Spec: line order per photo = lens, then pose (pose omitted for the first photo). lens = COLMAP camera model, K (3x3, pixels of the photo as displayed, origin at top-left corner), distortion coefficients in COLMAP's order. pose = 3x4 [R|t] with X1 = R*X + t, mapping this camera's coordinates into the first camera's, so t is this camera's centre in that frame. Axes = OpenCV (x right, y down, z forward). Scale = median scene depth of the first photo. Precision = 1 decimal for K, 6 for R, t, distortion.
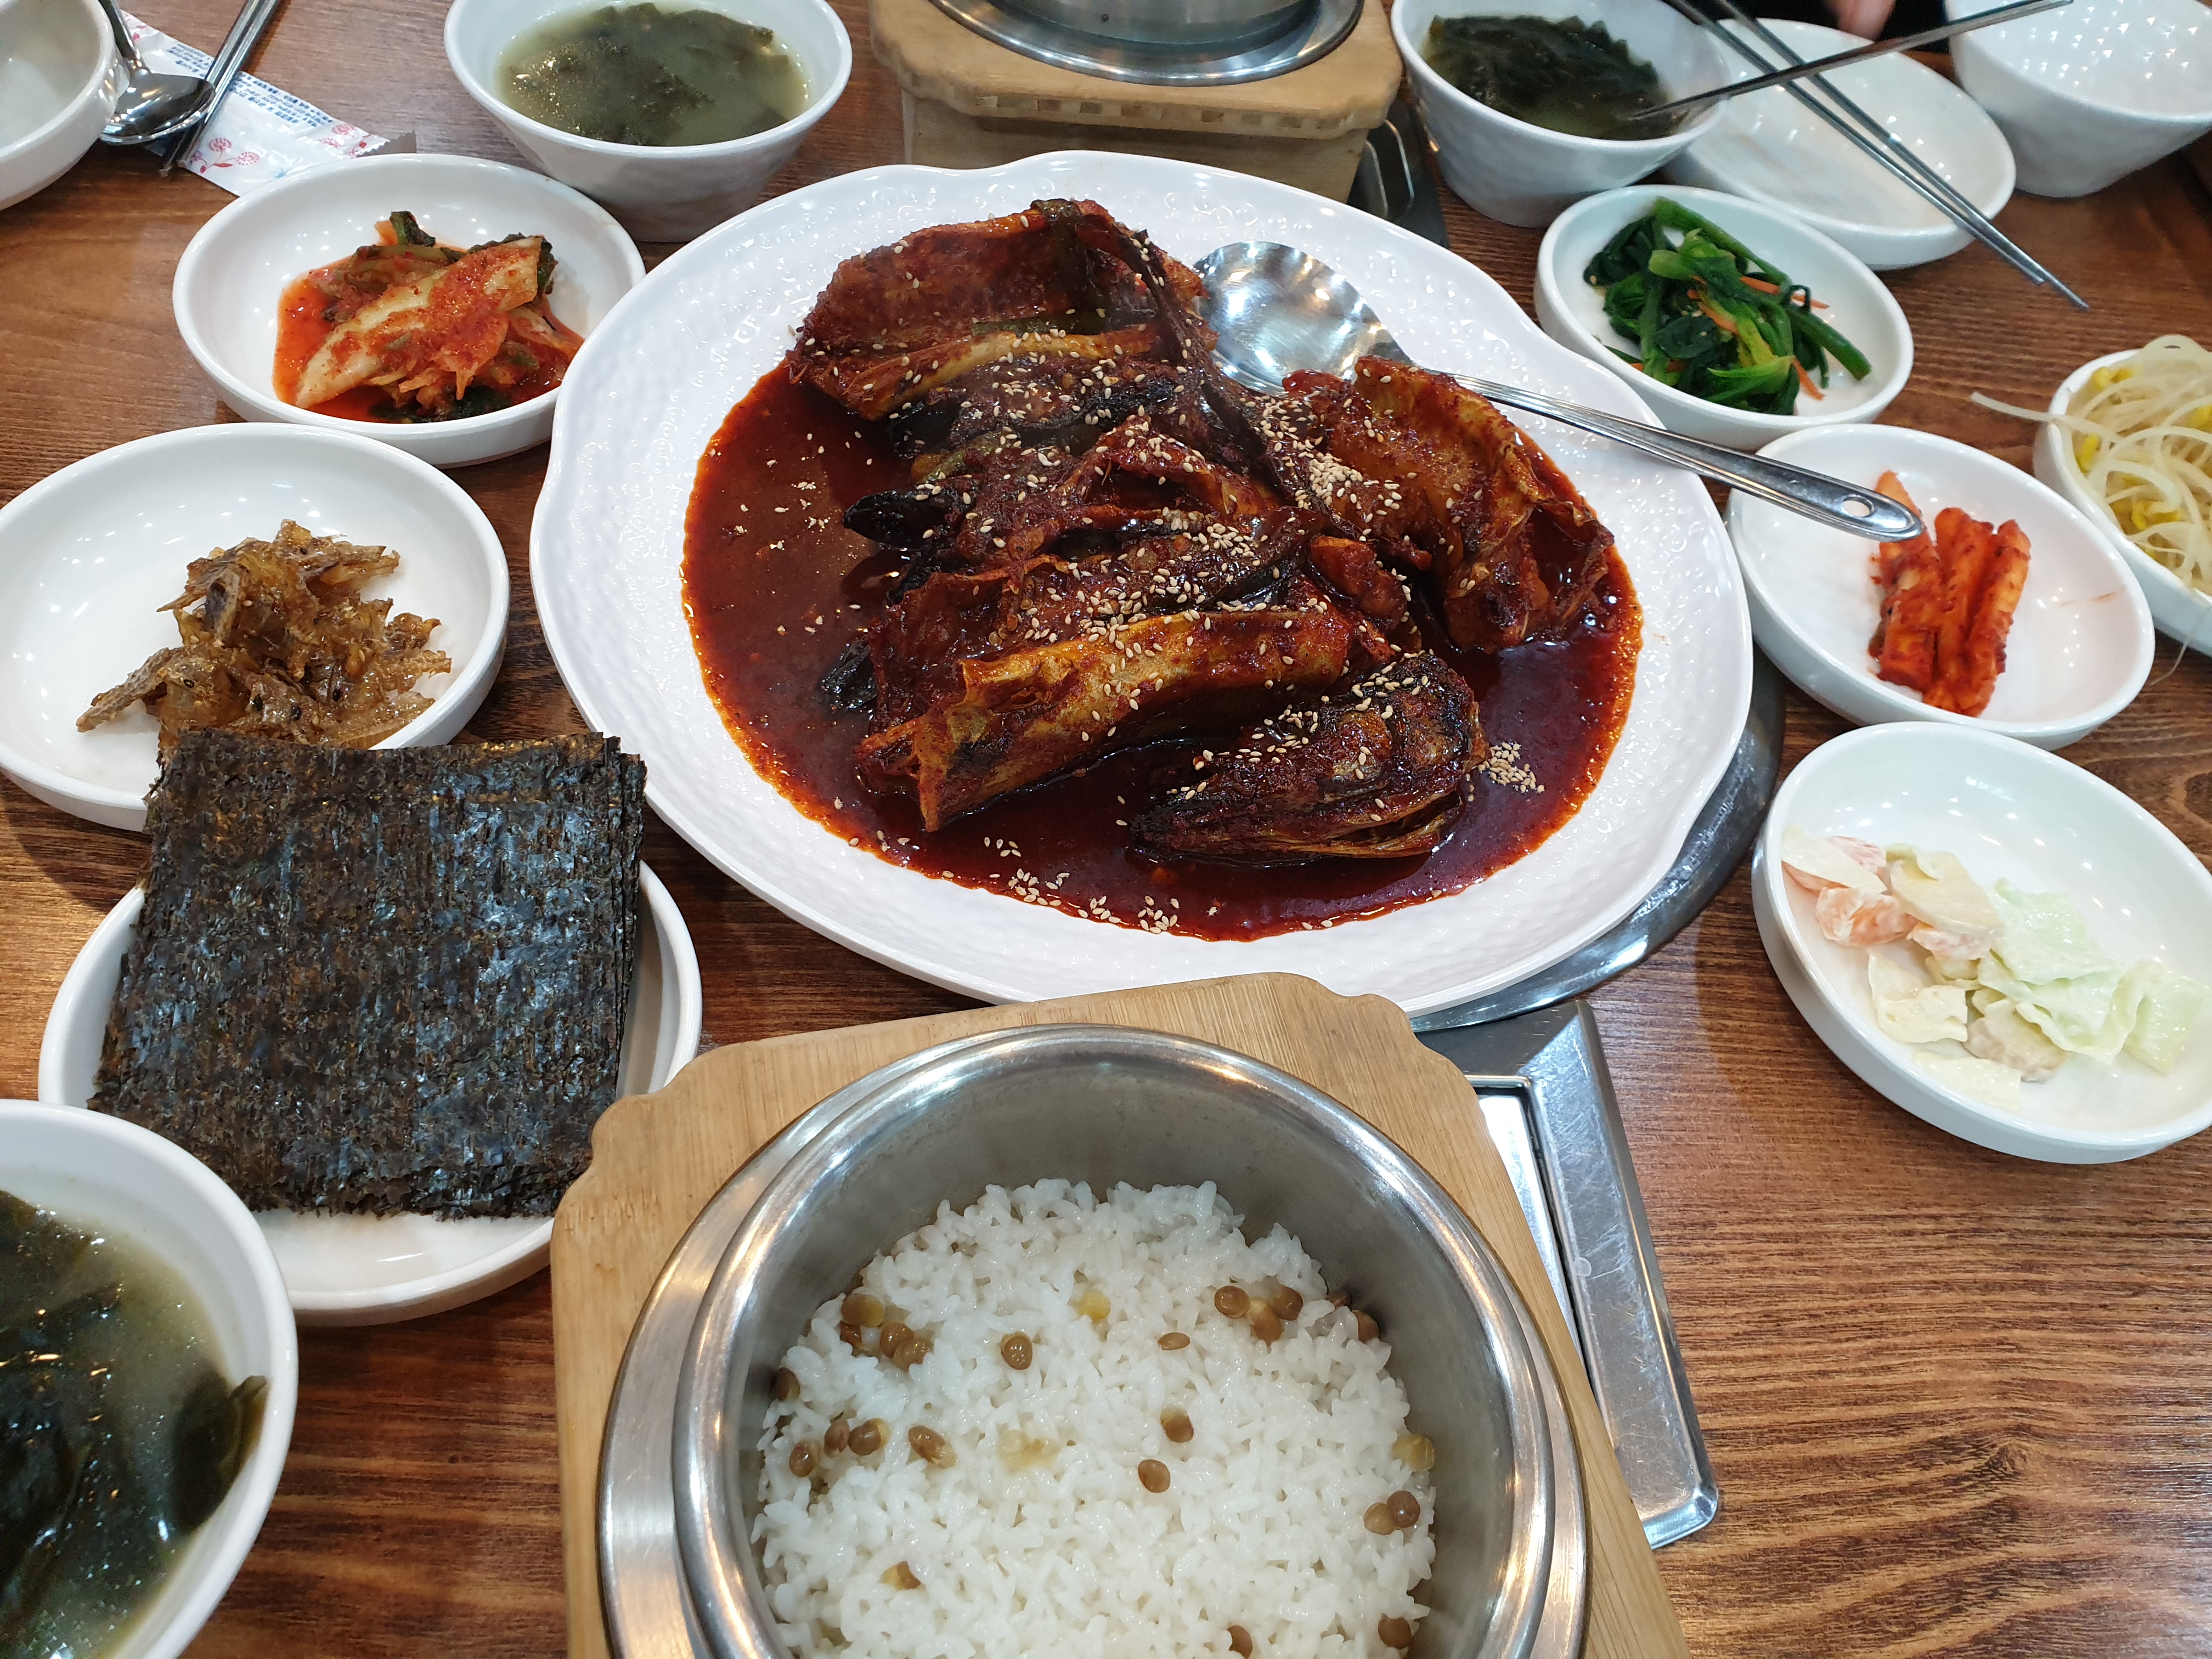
lens RADIAL K [[1543.9, 0, 1106.0], [0, 1543.9, 829.5], [0, 0, 1]] dist [-0.000277, -0.156256]
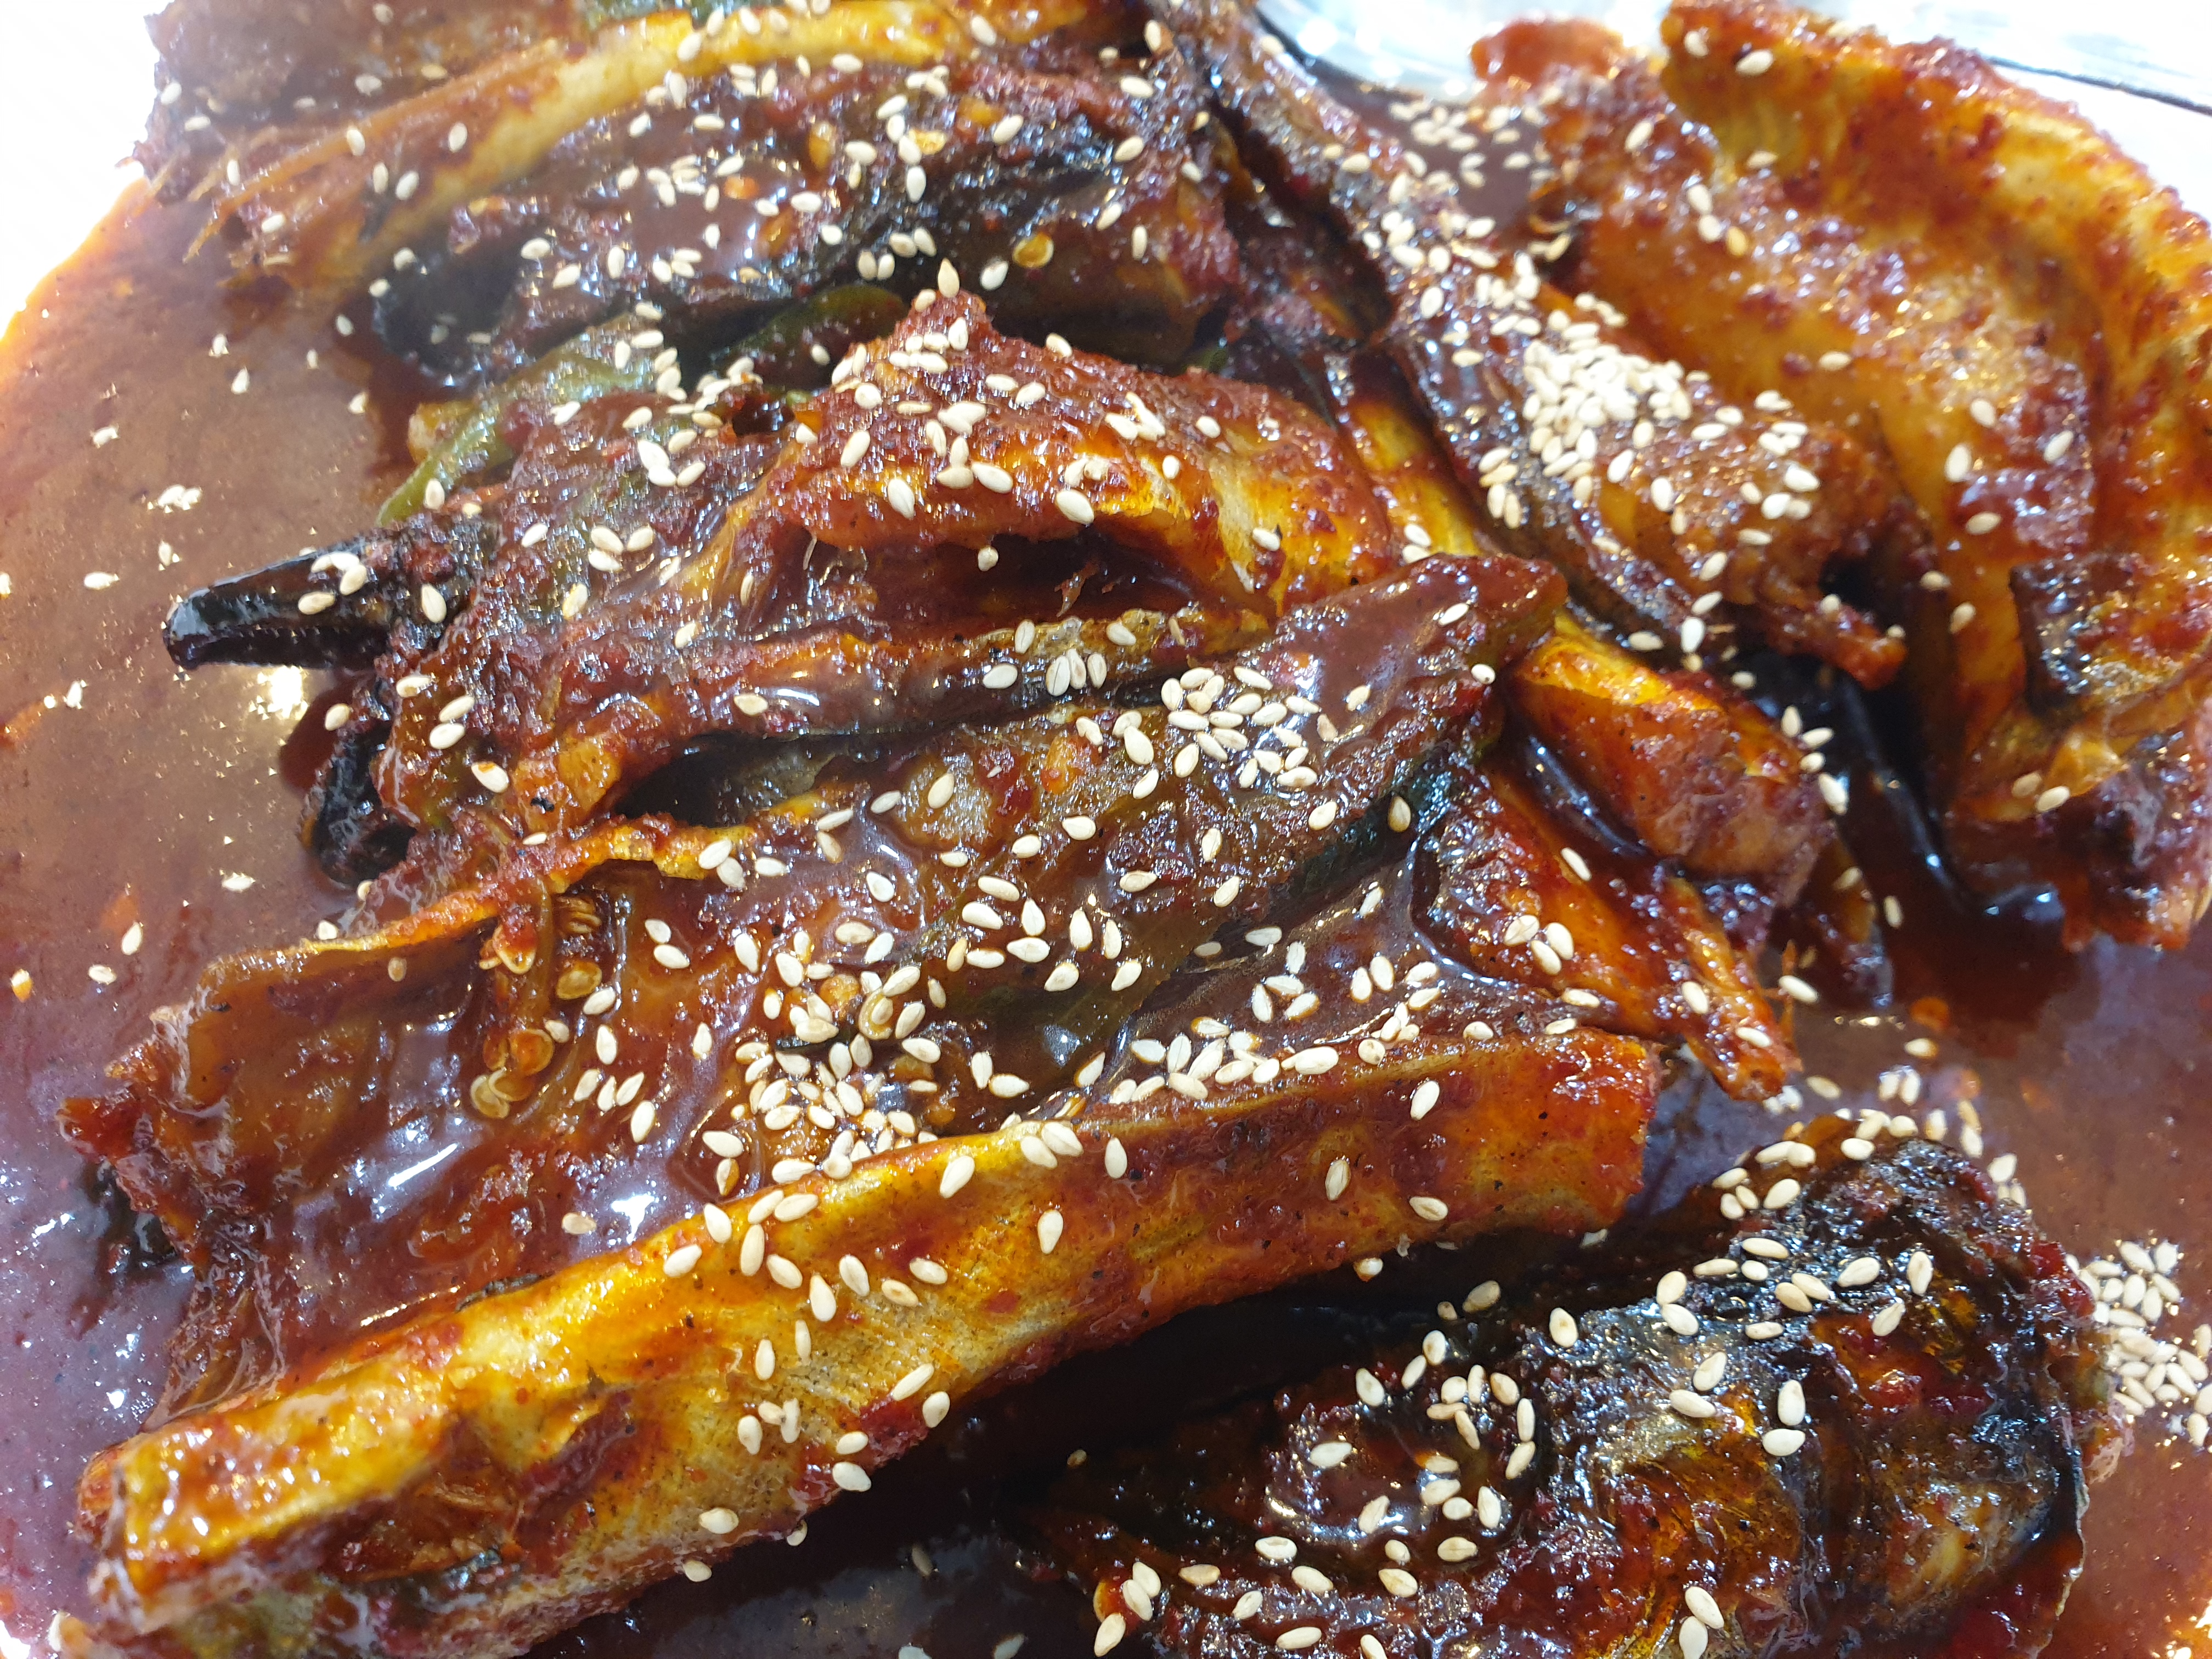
lens RADIAL K [[1679.3, 0, 1106.0], [0, 1679.3, 829.5], [0, 0, 1]] dist [-0.000786, -0.087786]
pose [[0.989825, -0.022613, -0.140483, 0.114691], [0.048708, 0.981493, 0.185201, -0.262920], [0.133695, -0.190159, 0.972607, 0.776483]]
